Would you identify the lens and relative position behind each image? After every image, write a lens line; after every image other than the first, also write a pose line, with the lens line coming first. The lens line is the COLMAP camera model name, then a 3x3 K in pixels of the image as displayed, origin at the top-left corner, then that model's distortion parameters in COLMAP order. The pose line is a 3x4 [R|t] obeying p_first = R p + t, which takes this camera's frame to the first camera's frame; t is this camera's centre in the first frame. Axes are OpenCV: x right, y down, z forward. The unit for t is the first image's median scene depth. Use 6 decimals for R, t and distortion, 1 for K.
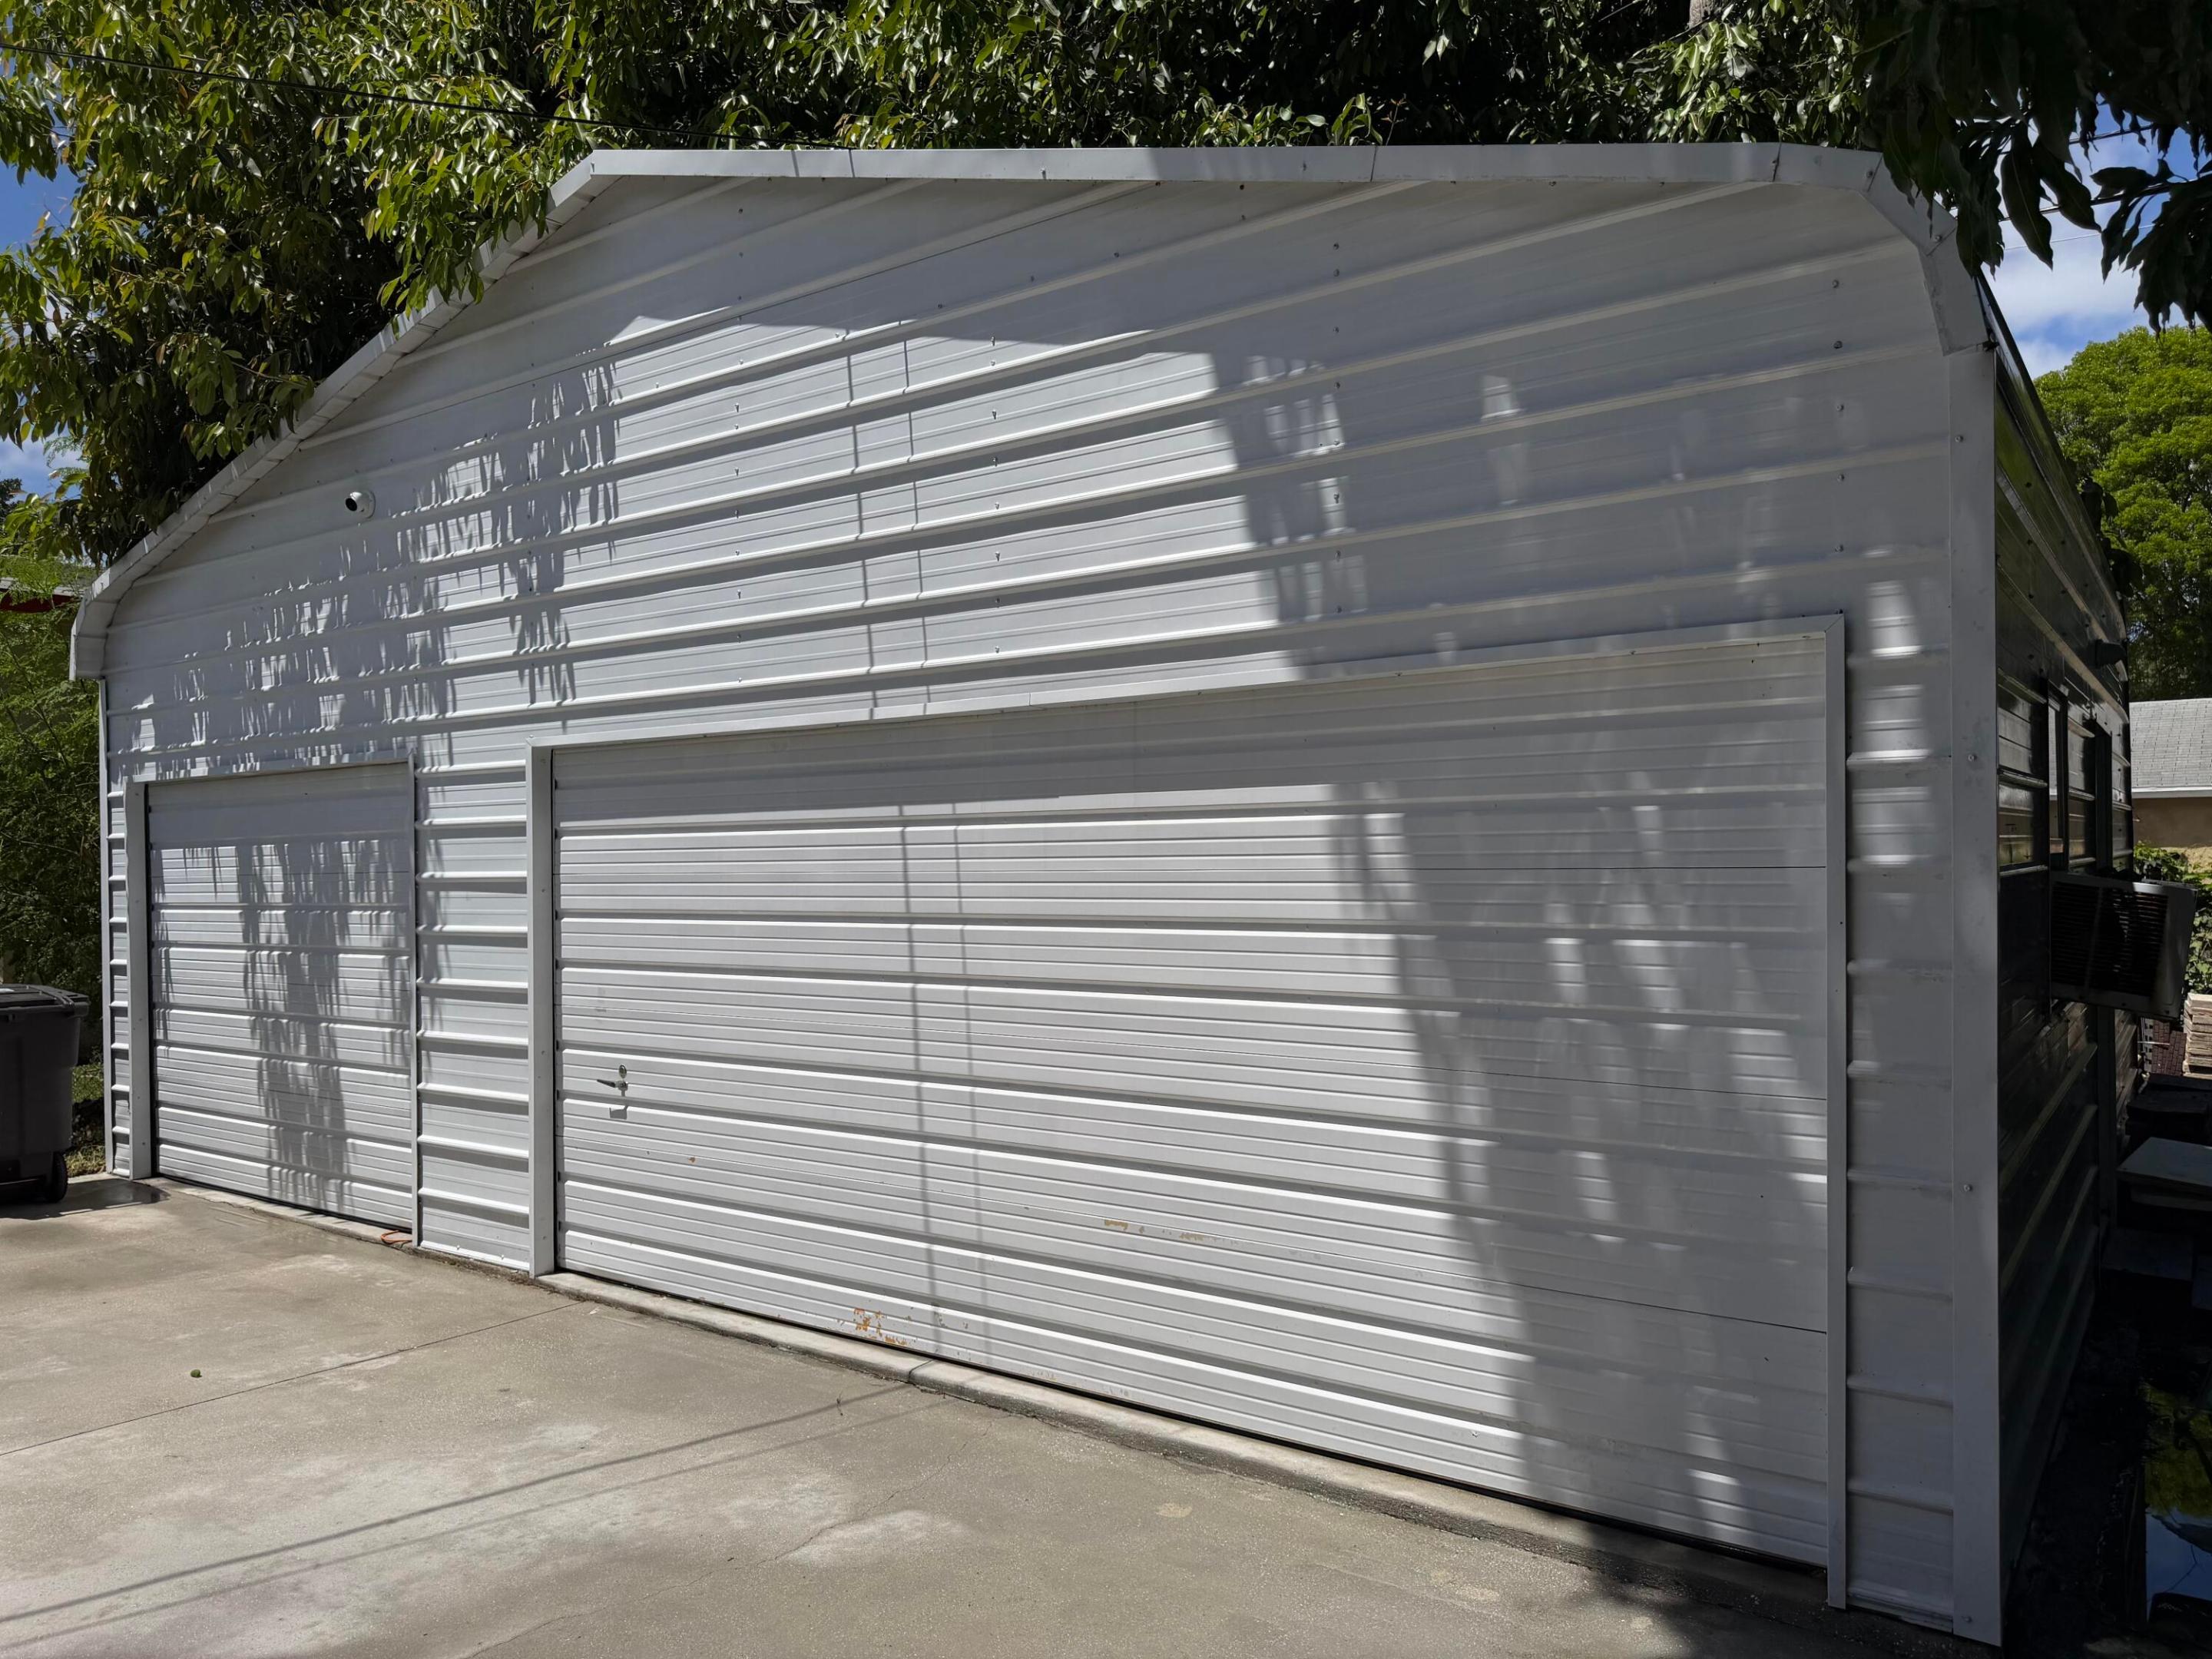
lens RADIAL K [[1536.3, 0, 1106.0], [0, 1536.3, 829.5], [0, 0, 1]] dist [0.081897, -0.103363]
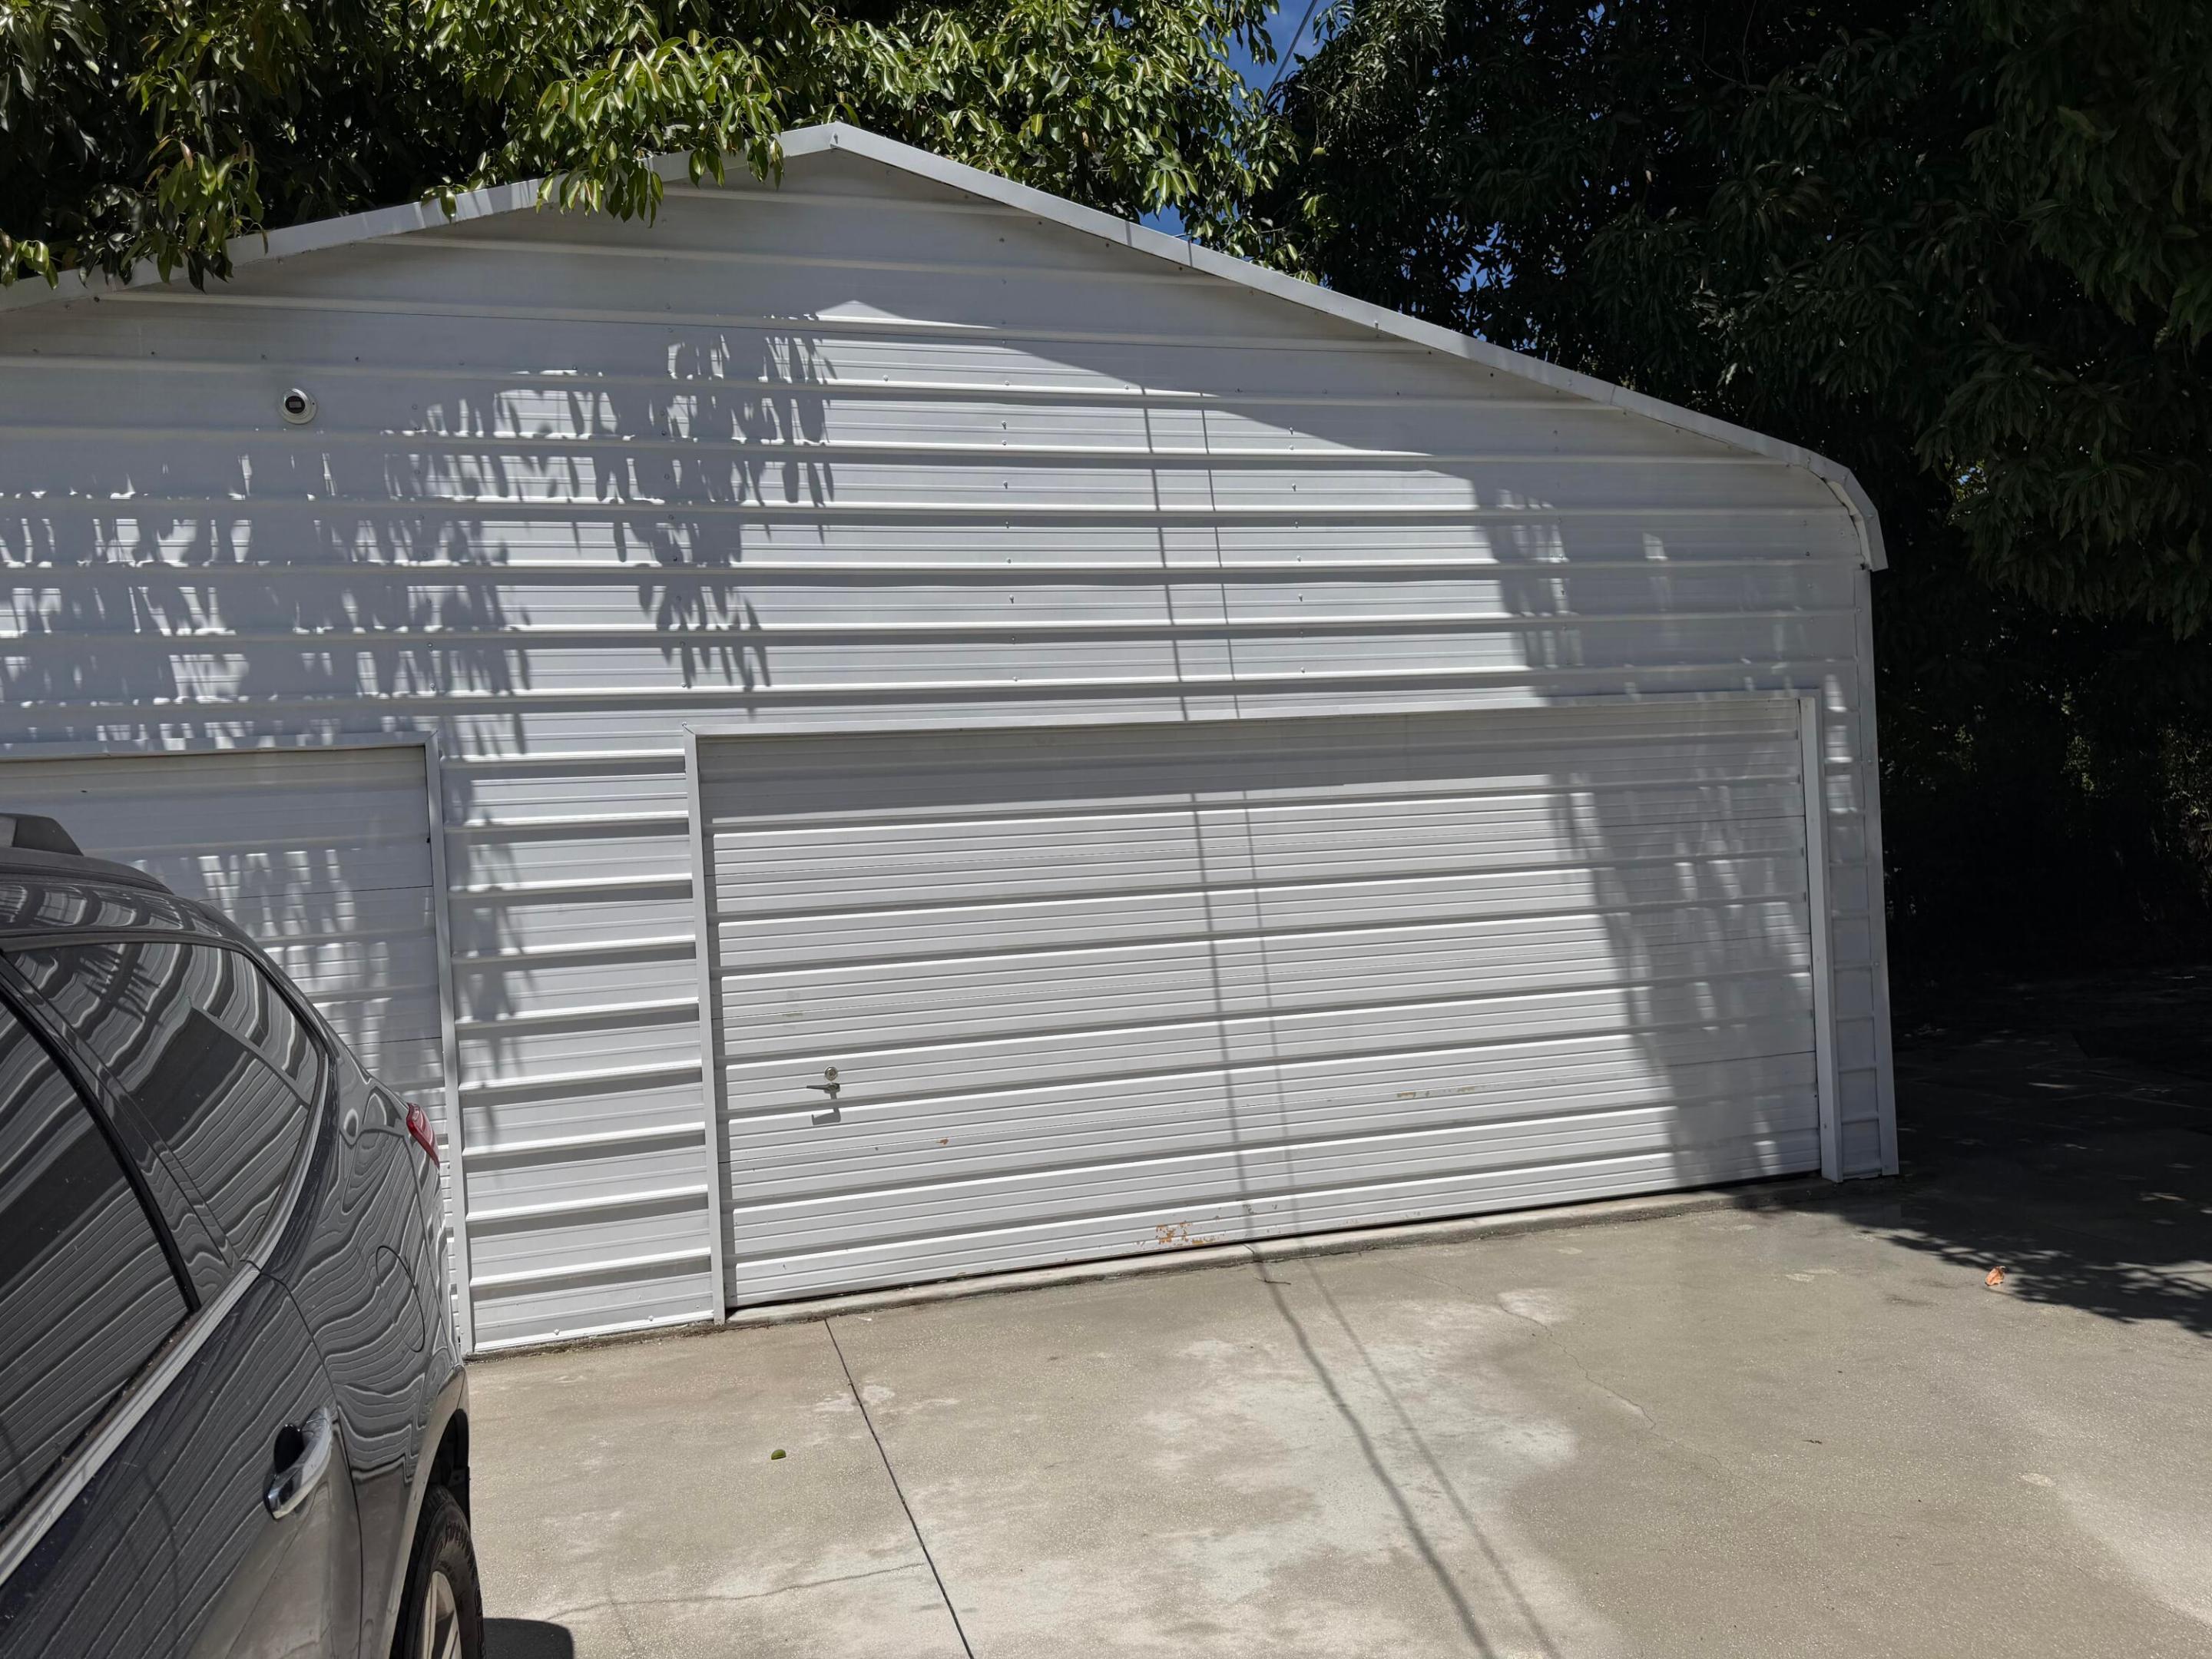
lens RADIAL K [[1569.7, 0, 1035.4], [0, 1569.7, 821.8], [0, 0, 1]] dist [0.160238, -0.330210]
pose [[0.626498, -0.014904, 0.779280, -1.354698], [0.028472, 0.999587, -0.003773, 0.009099], [-0.778903, 0.024552, 0.626664, 0.380570]]
